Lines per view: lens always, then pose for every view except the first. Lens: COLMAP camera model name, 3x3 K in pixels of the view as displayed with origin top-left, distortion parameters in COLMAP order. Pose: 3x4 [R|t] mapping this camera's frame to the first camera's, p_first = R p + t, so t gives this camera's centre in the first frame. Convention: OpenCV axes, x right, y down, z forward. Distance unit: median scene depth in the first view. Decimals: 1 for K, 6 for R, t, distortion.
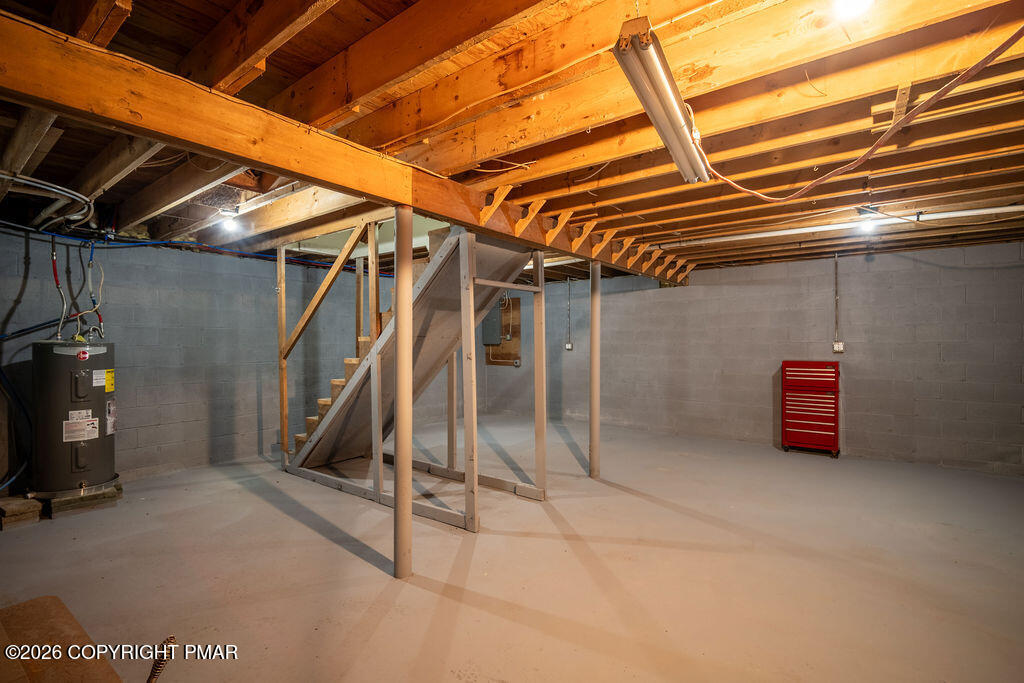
lens RADIAL K [[479.1, 0, 506.3], [0, 479.1, 341.4], [0, 0, 1]] dist [-0.002768, -0.001091]
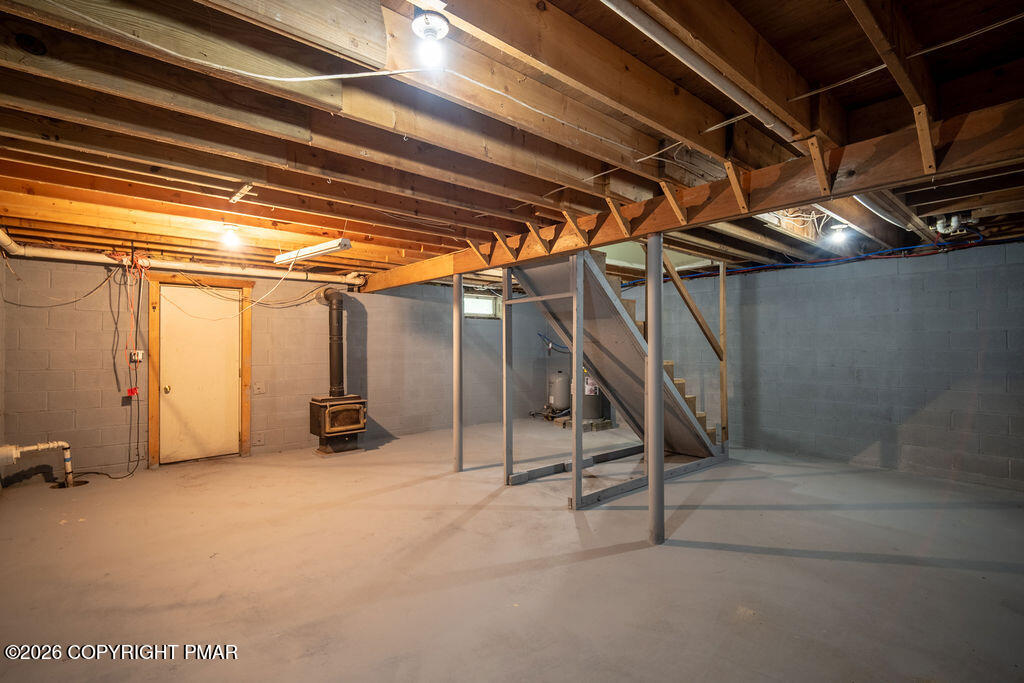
lens RADIAL K [[479.1, 0, 508.3], [0, 479.1, 342.5], [0, 0, 1]] dist [-0.002768, -0.001091]
pose [[-0.215950, 0.000310, -0.976404, 0.959455], [-0.004452, 0.999989, 0.001302, -0.008960], [0.976394, 0.004628, -0.215946, 0.979933]]
